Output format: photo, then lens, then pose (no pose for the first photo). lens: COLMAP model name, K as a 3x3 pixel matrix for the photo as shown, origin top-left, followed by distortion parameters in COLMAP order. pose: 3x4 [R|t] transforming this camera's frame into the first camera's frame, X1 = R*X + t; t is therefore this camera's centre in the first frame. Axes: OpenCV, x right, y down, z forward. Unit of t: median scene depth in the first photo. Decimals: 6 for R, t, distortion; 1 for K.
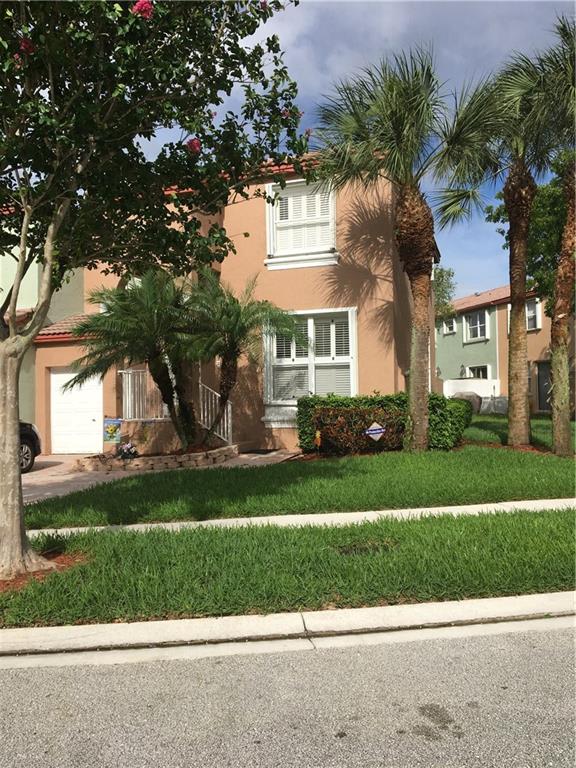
lens RADIAL K [[643.9, 0, 283.4], [0, 643.9, 380.8], [0, 0, 1]] dist [0.075483, -0.004283]
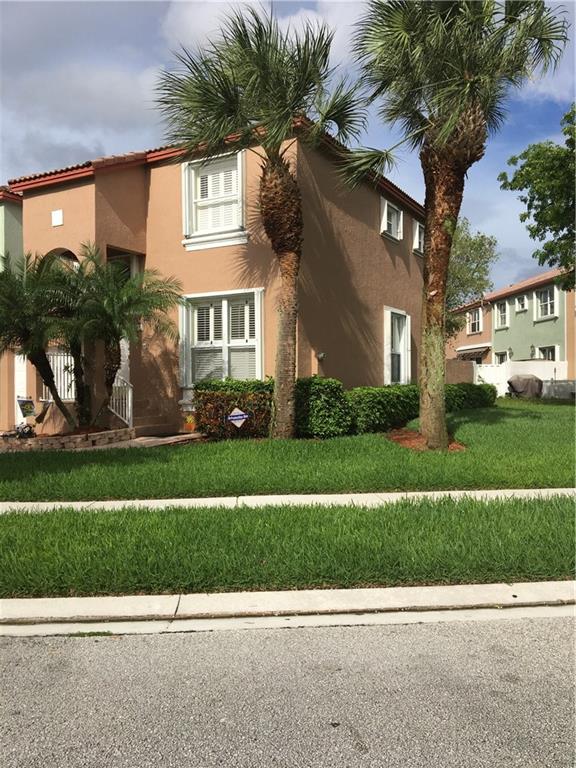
lens RADIAL K [[643.9, 0, 286.0], [0, 643.9, 385.1], [0, 0, 1]] dist [0.075483, -0.004283]
pose [[0.980384, 0.011475, -0.196761, 0.327005], [-0.003951, 0.999247, 0.038588, -0.005899], [0.197056, -0.037053, 0.979692, 0.057398]]
